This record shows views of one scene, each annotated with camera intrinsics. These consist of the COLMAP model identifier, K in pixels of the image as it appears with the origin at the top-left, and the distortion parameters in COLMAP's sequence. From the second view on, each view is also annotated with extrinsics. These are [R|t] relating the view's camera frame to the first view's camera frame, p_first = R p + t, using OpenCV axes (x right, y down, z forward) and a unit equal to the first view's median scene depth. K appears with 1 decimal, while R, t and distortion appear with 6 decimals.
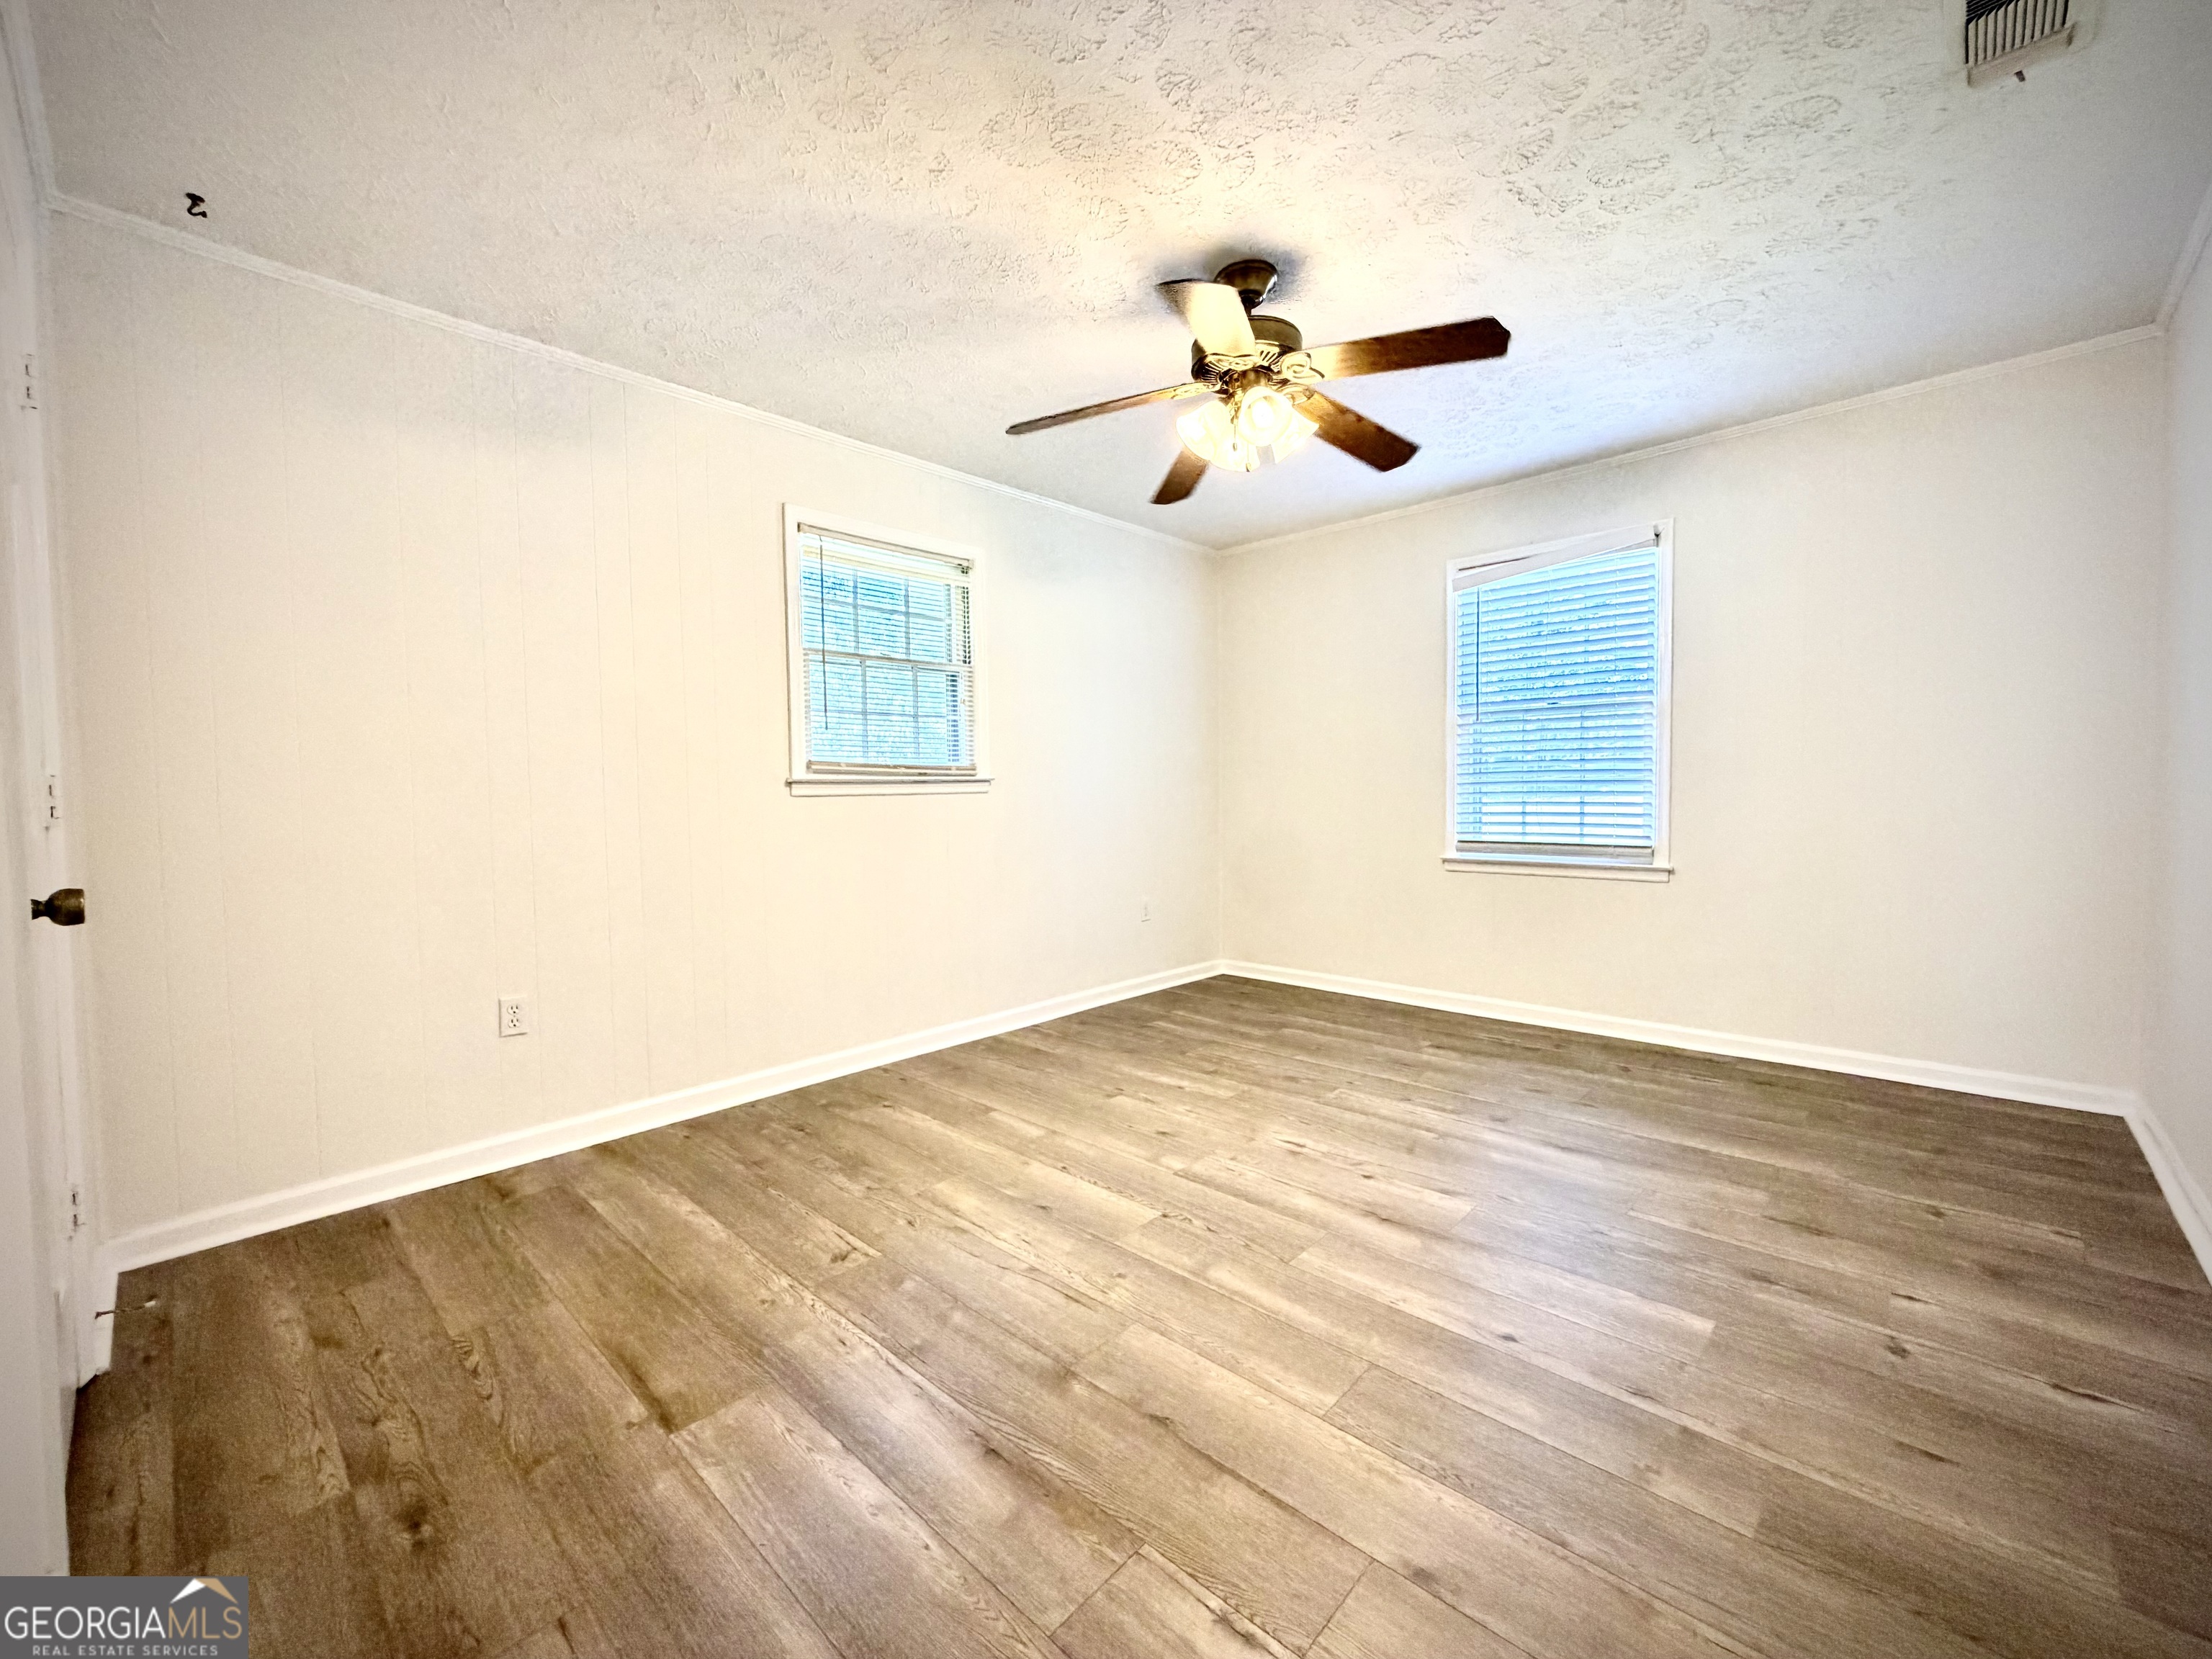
lens RADIAL K [[881.5, 0, 1110.7], [0, 881.5, 820.5], [0, 0, 1]] dist [0.000702, -0.000931]
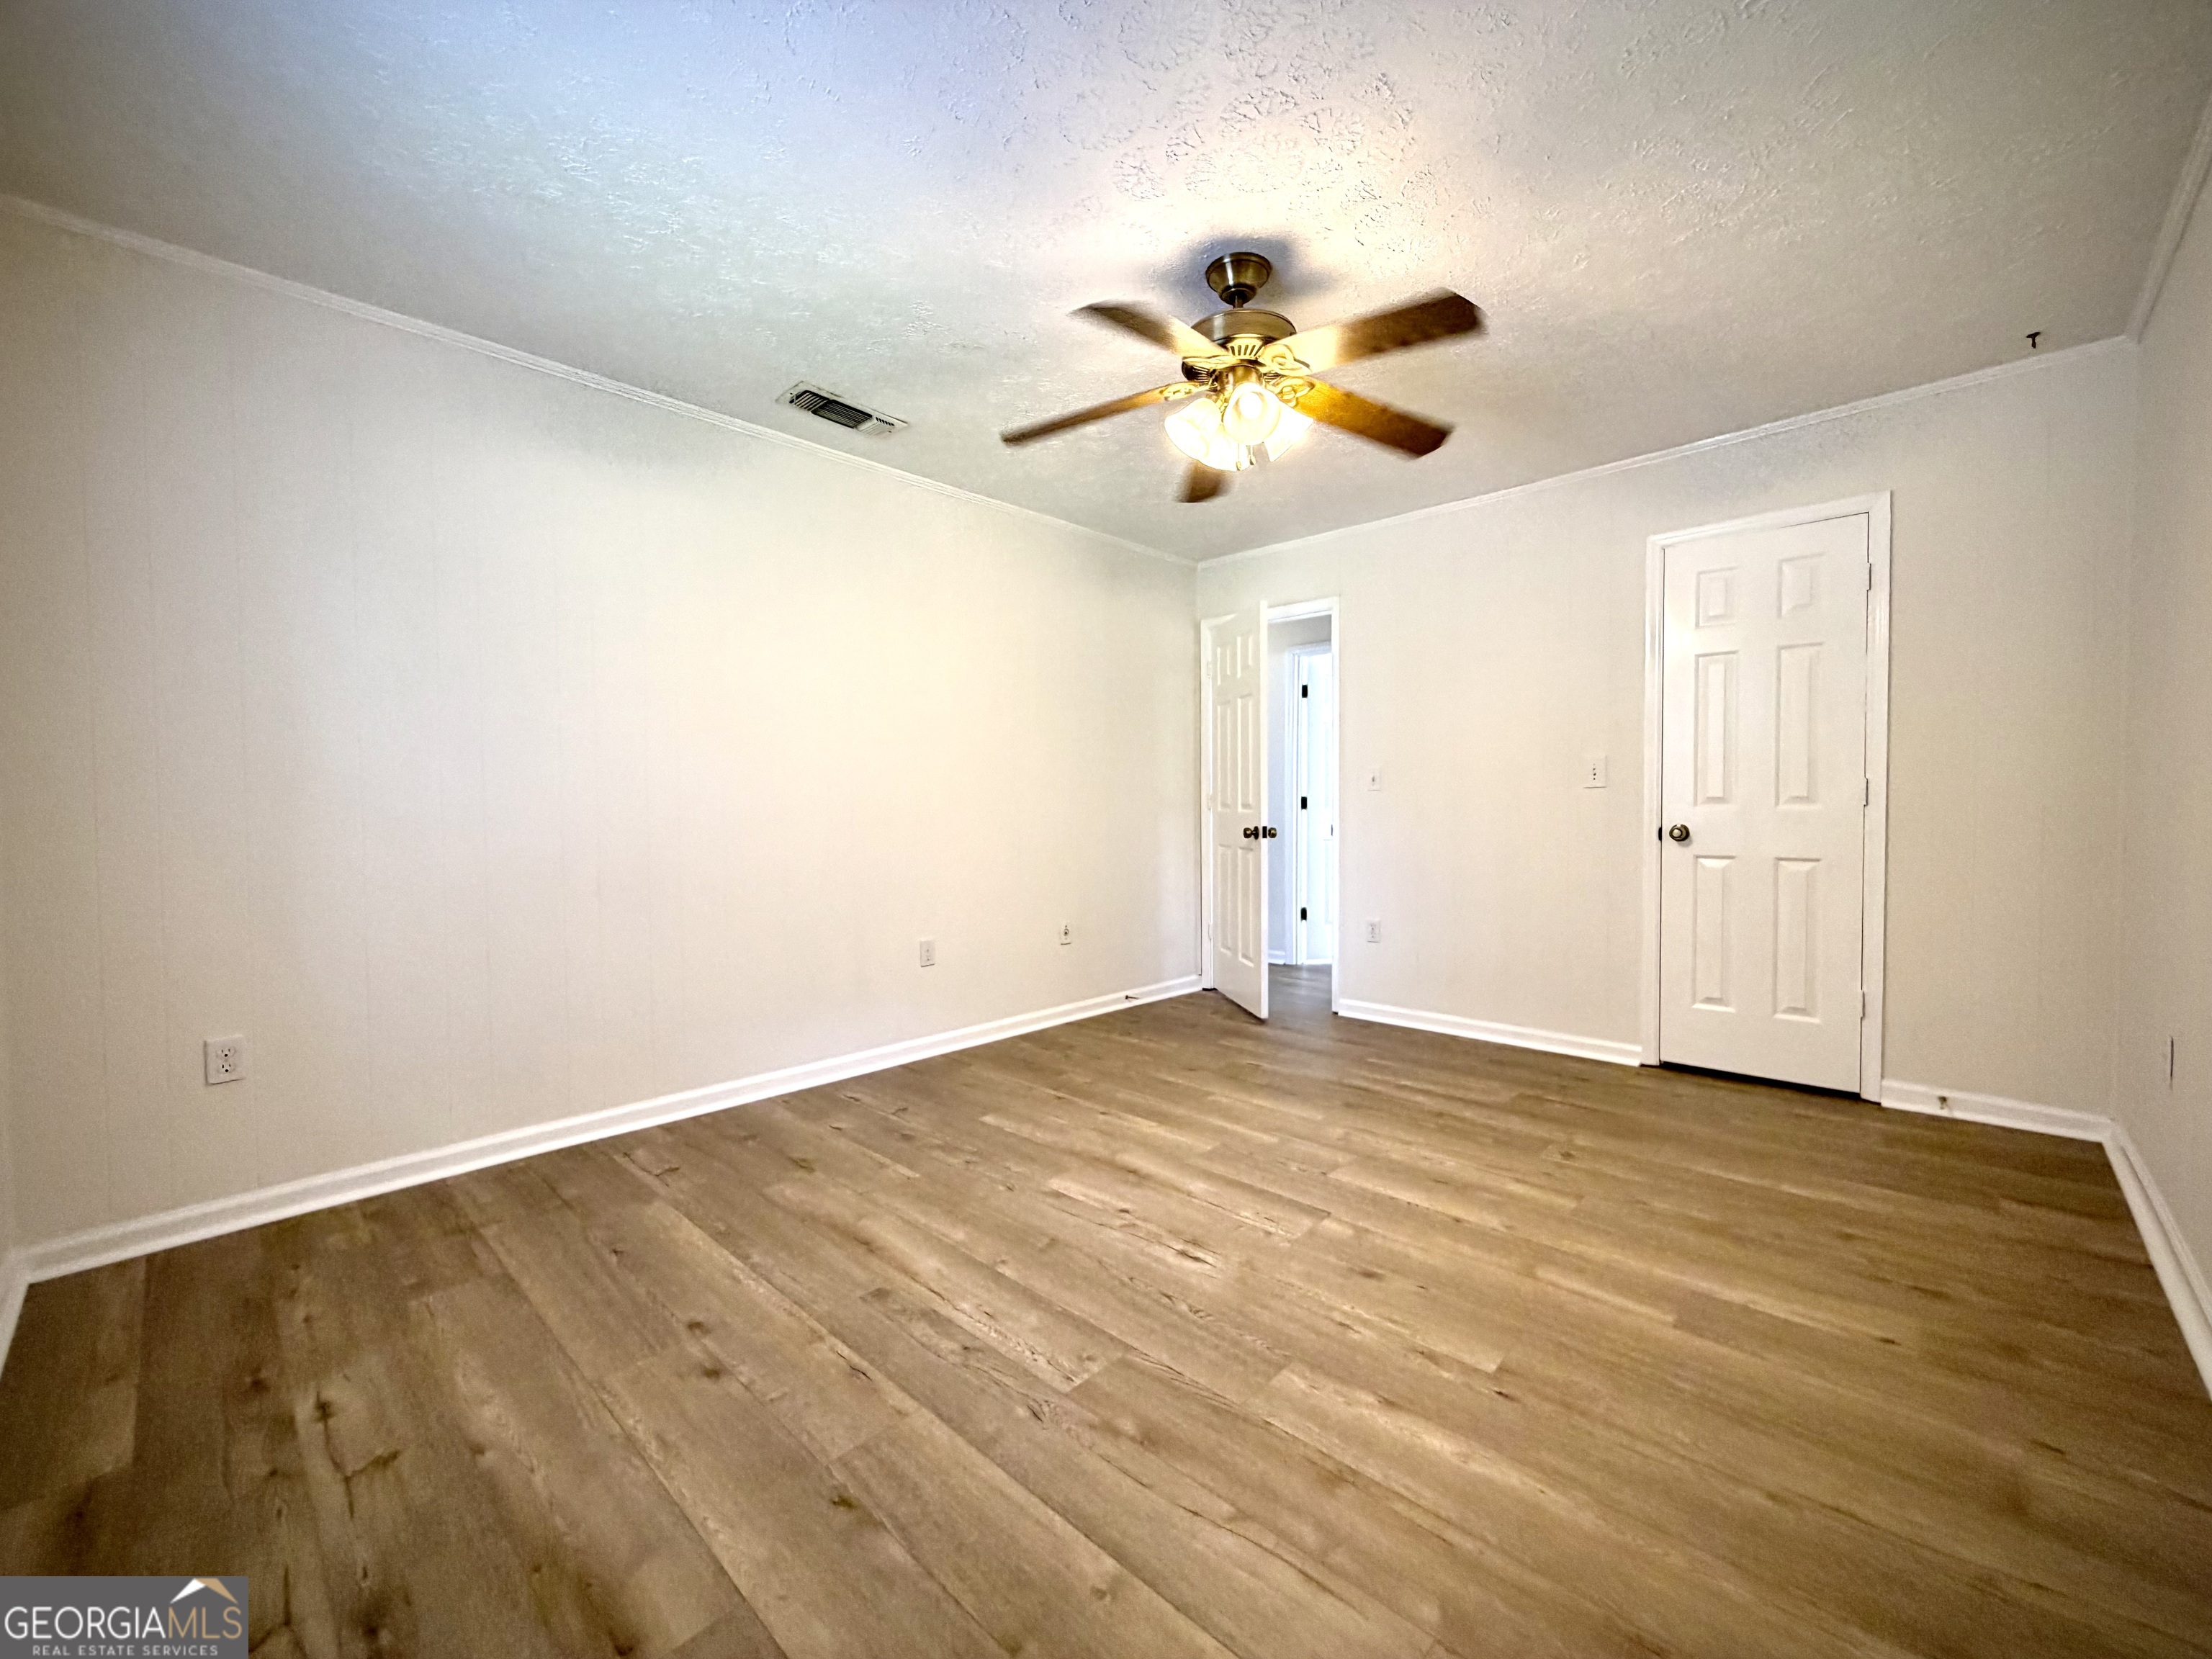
lens RADIAL K [[881.5, 0, 1105.4], [0, 881.5, 826.6], [0, 0, 1]] dist [0.000702, -0.000931]
pose [[-0.999609, 0.024870, 0.012759, 0.286579], [0.025544, 0.998119, 0.055738, -0.061936], [-0.011349, 0.056043, -0.998364, 1.905702]]
